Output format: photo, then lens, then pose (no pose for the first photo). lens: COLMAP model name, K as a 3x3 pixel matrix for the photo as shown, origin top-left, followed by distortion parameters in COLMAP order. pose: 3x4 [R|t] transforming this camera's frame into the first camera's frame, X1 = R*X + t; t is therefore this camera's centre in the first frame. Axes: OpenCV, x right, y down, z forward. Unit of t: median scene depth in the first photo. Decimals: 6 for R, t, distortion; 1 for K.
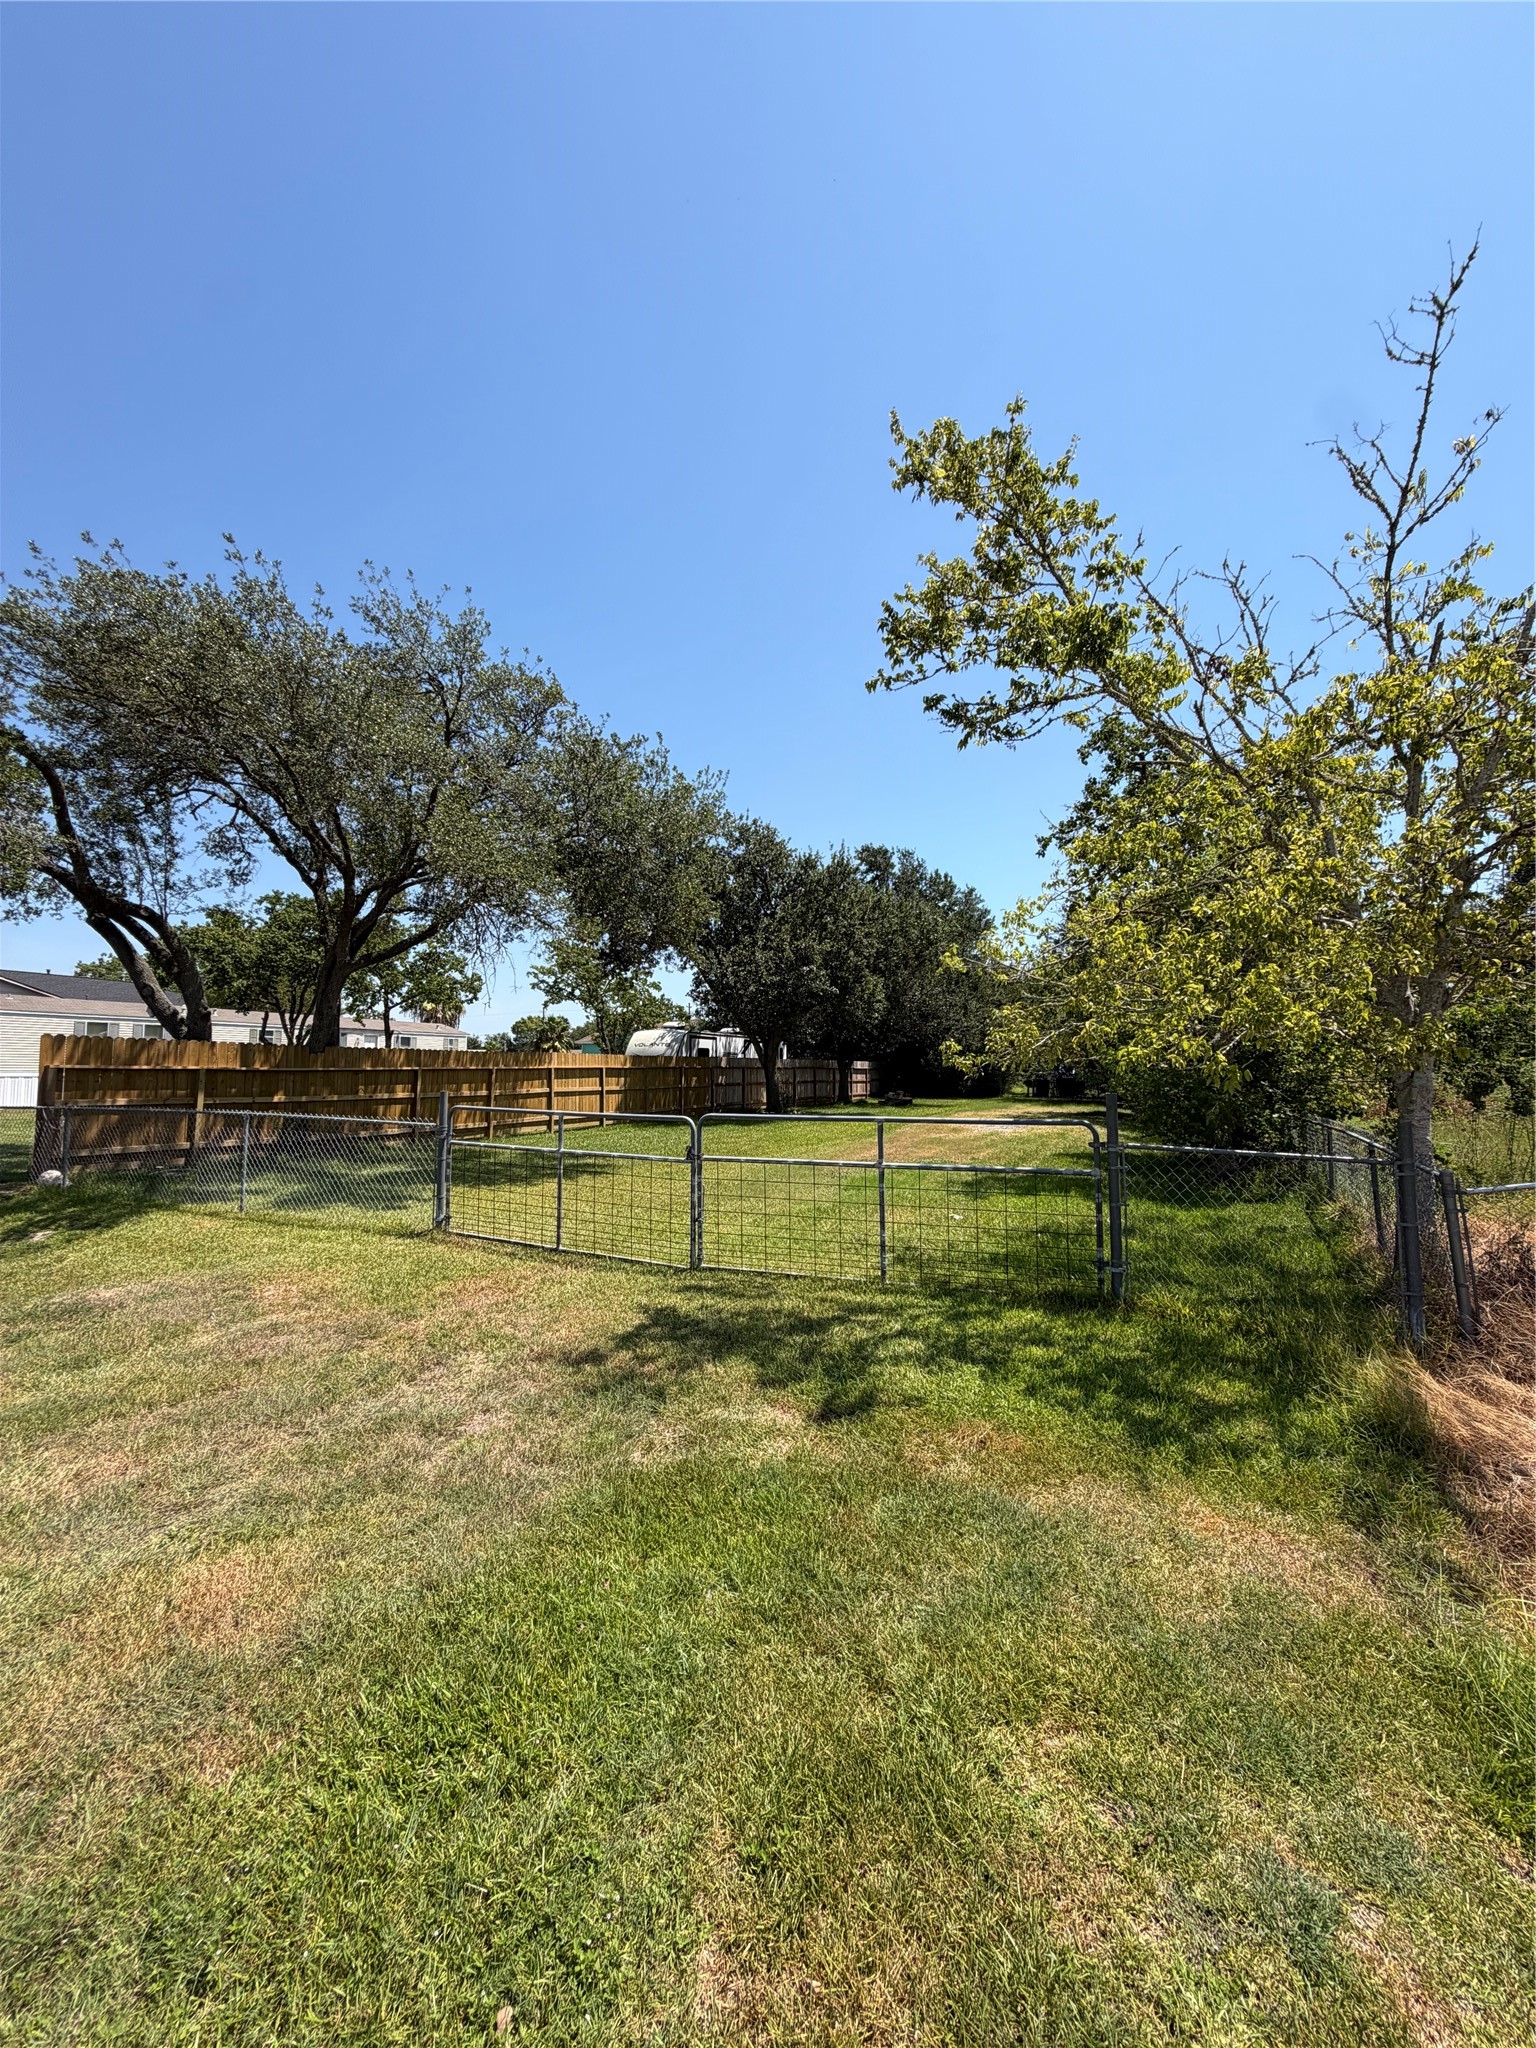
lens RADIAL K [[813.2, 0, 774.7], [0, 813.2, 1019.7], [0, 0, 1]] dist [0.001459, -0.000170]
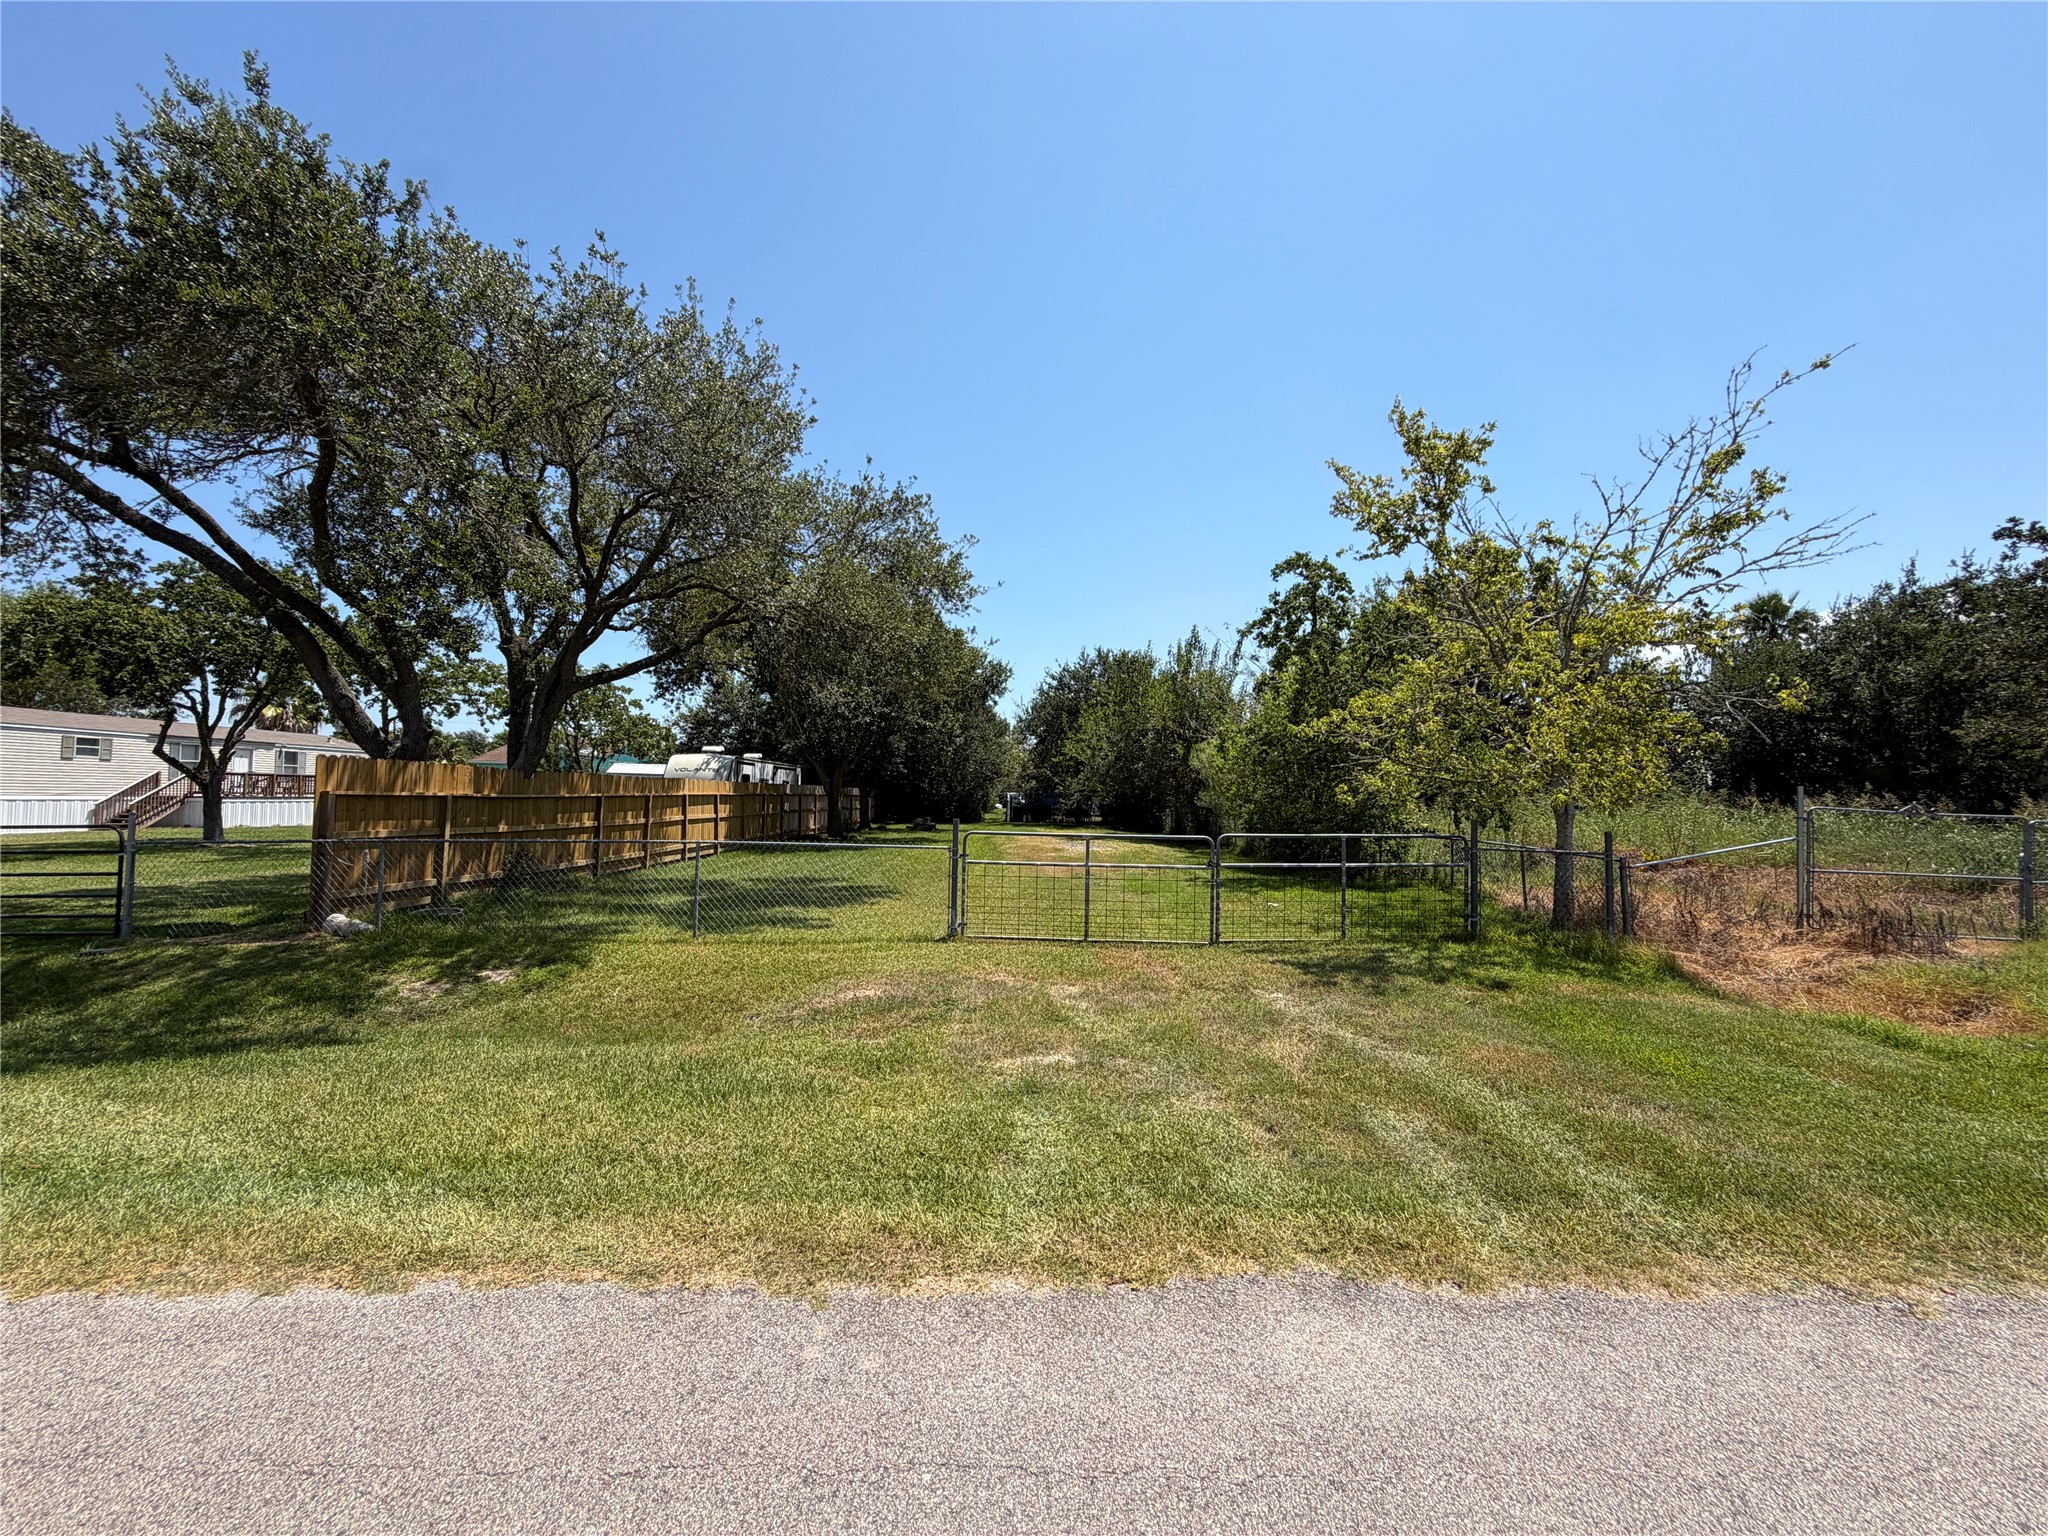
lens RADIAL K [[813.2, 0, 1019.8], [0, 813.2, 766.0], [0, 0, 1]] dist [0.001459, -0.000170]
pose [[0.904490, 0.023829, 0.425829, -0.501011], [-0.034428, 0.999259, 0.017211, -0.007907], [-0.425104, -0.030227, 0.904640, -0.064646]]
